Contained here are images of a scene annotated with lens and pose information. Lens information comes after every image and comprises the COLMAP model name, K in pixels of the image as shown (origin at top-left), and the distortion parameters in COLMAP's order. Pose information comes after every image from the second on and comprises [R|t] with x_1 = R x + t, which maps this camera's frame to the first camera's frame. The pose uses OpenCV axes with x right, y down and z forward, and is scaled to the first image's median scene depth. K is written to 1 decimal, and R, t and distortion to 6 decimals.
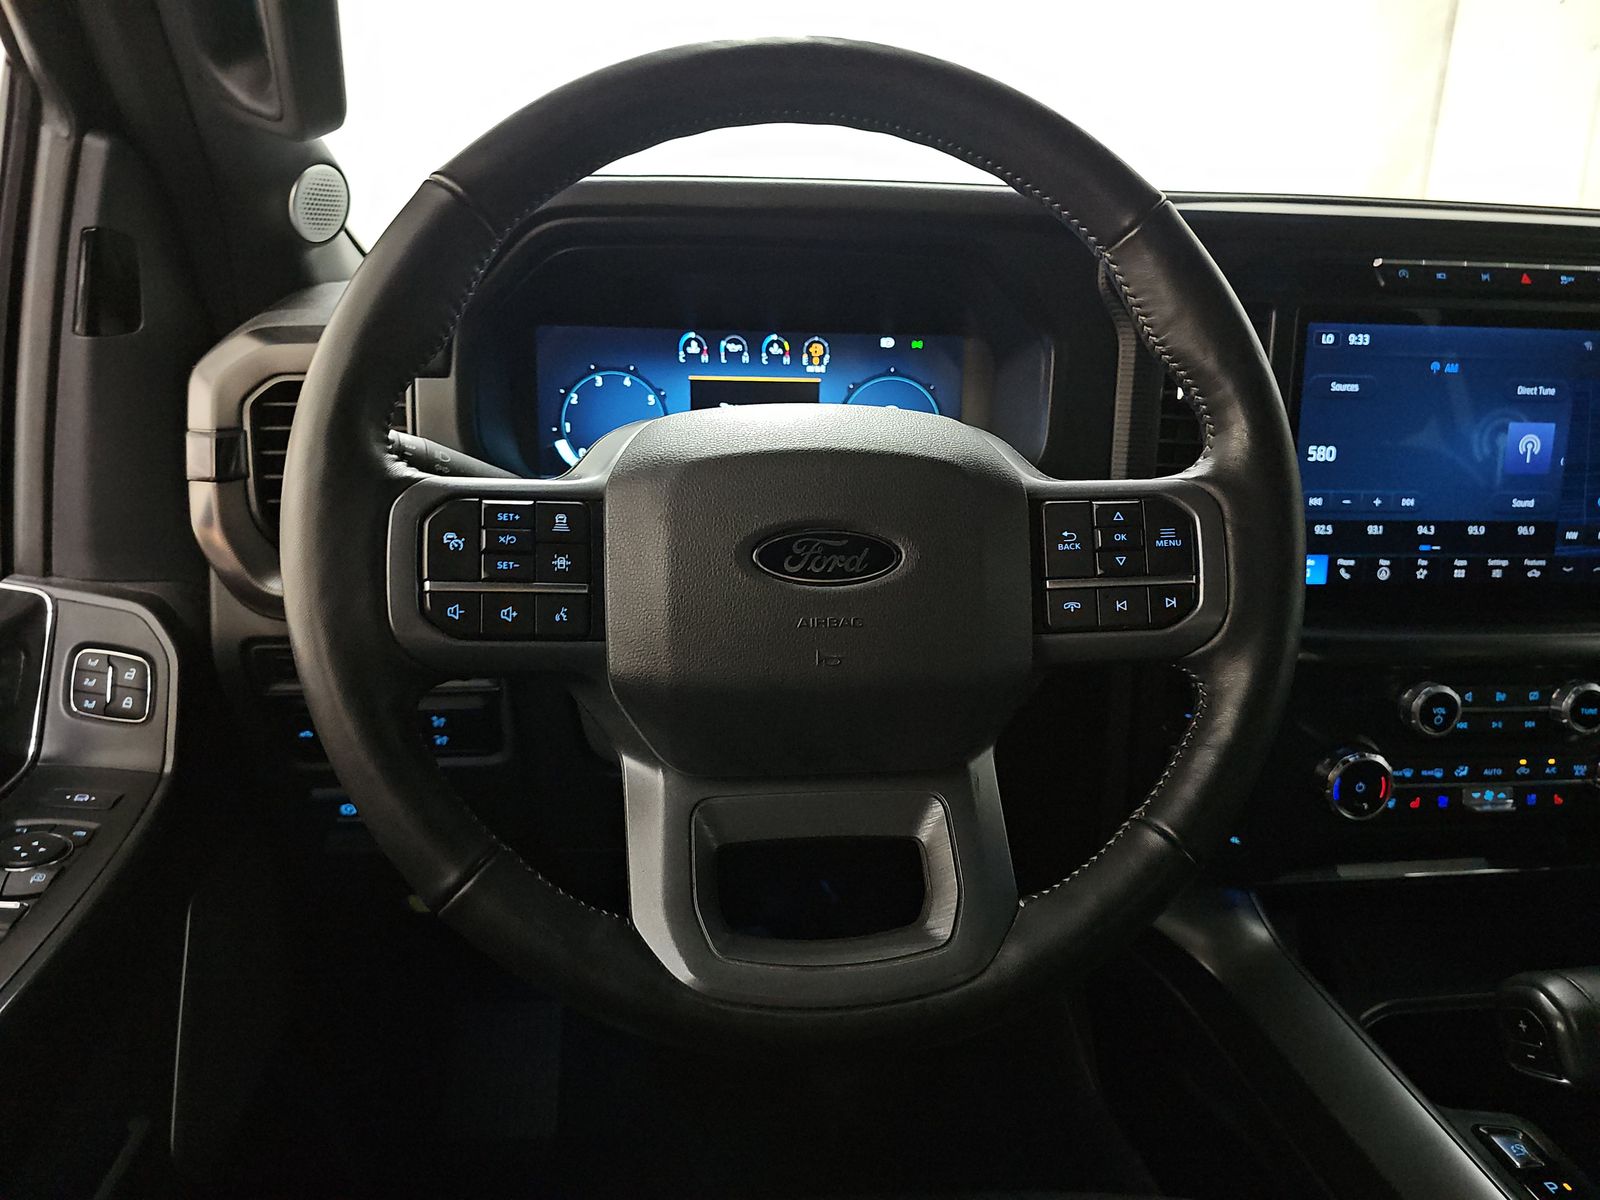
lens RADIAL K [[1069.7, 0, 800.0], [0, 1069.7, 600.0], [0, 0, 1]] dist [0.059000, -0.079814]
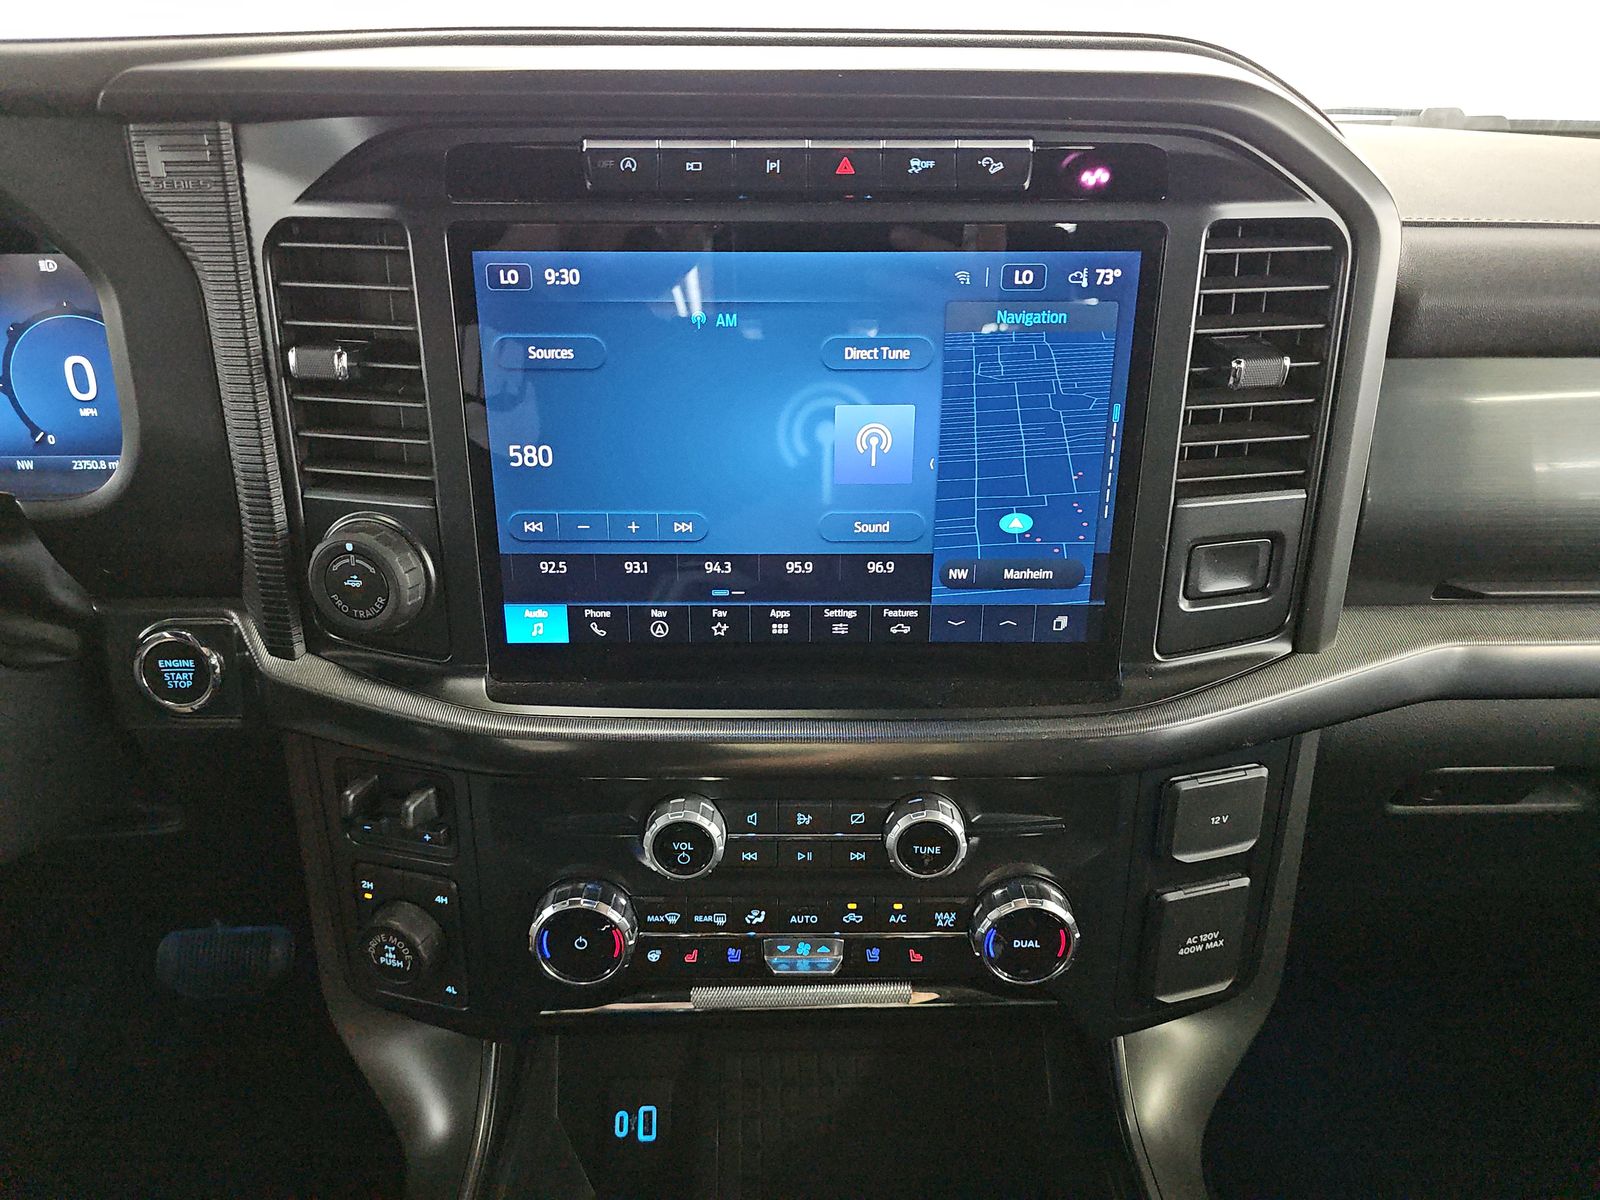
lens RADIAL K [[1069.7, 0, 800.0], [0, 1069.7, 600.0], [0, 0, 1]] dist [0.059000, -0.079814]
pose [[0.995211, 0.019462, -0.095795, 0.697086], [-0.003636, 0.986672, 0.162680, -0.153104], [0.097684, -0.161553, 0.982018, 0.356959]]
